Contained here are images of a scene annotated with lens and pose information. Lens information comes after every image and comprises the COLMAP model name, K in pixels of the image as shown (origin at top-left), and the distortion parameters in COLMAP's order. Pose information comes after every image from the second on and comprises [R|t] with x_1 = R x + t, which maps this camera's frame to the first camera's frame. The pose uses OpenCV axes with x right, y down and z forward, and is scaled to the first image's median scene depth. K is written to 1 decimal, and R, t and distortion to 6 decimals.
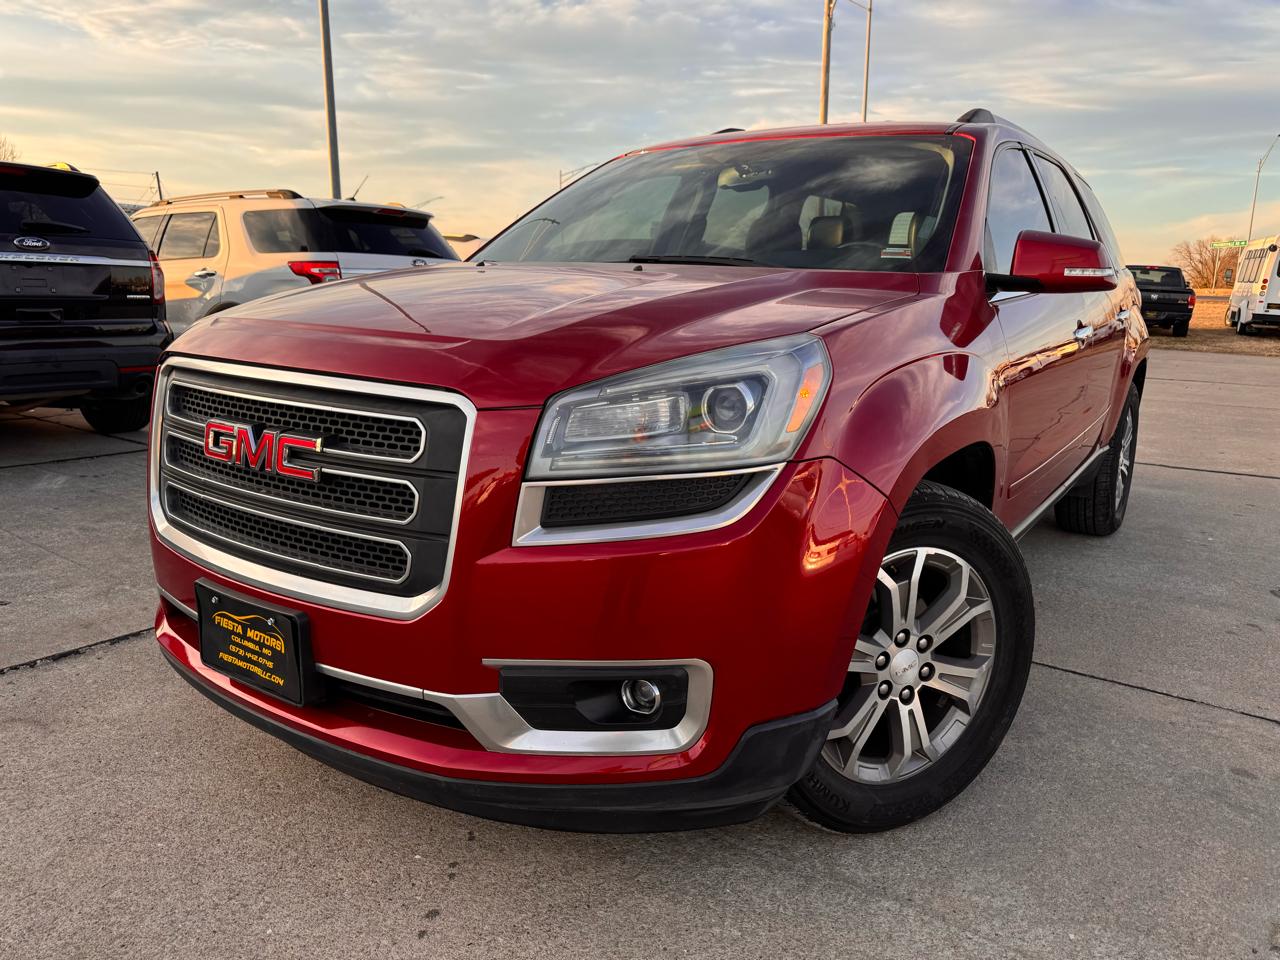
lens RADIAL K [[911.4, 0, 627.8], [0, 911.4, 449.0], [0, 0, 1]] dist [0.005514, -0.015318]
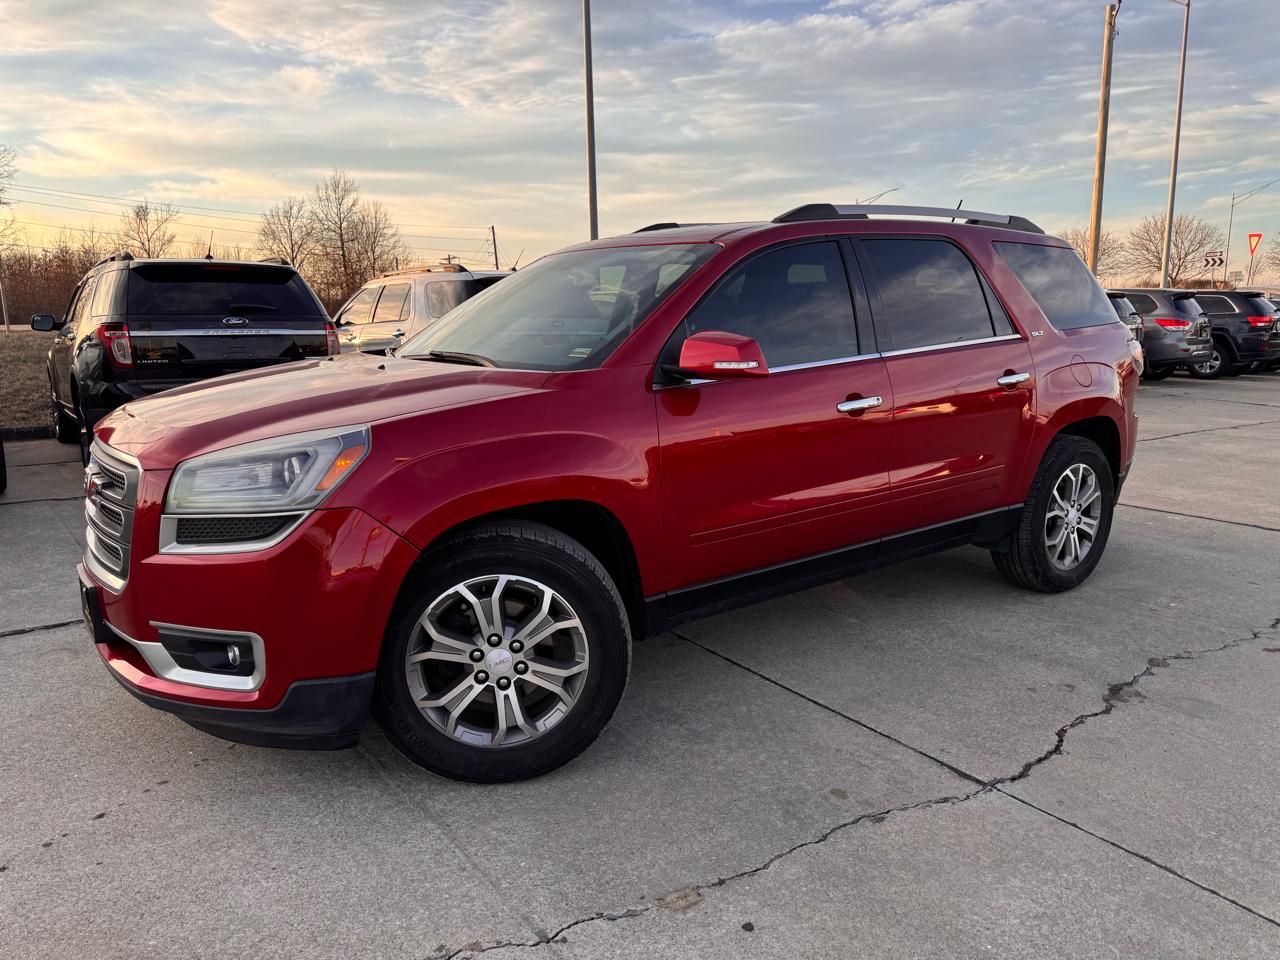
lens RADIAL K [[911.4, 0, 648.1], [0, 911.4, 465.4], [0, 0, 1]] dist [0.005514, -0.015318]
pose [[0.950645, 0.020508, -0.309601, 0.961284], [-0.024859, 0.999640, -0.010112, -0.044431], [0.309282, 0.017310, 0.950813, -0.222430]]
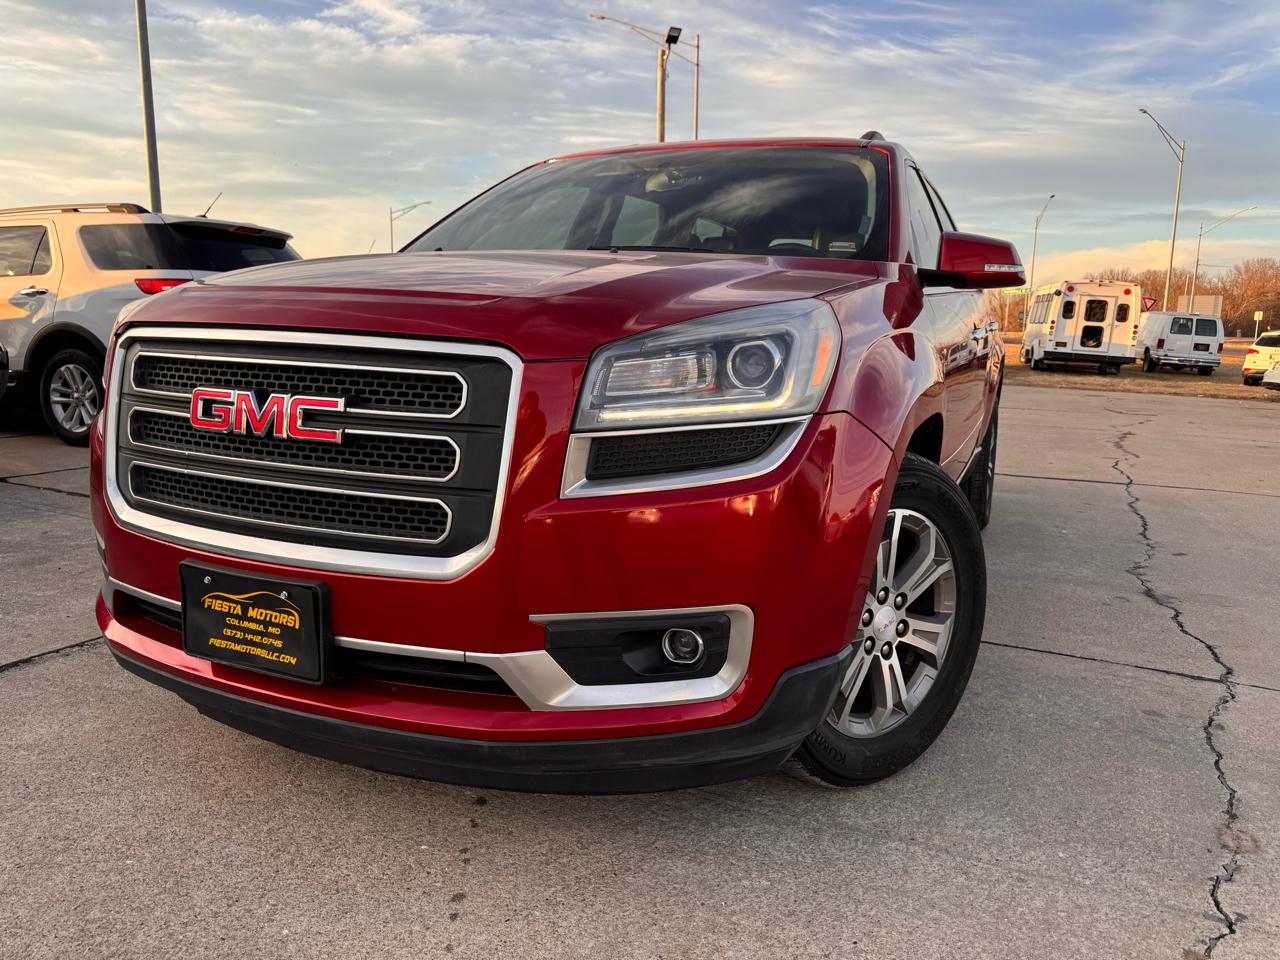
lens RADIAL K [[911.4, 0, 635.2], [0, 911.4, 451.2], [0, 0, 1]] dist [0.005514, -0.015318]
pose [[0.982643, -0.017013, 0.184726, -0.180995], [0.024758, 0.998905, -0.039704, 0.076598], [-0.183848, 0.043588, 0.981988, 0.004959]]
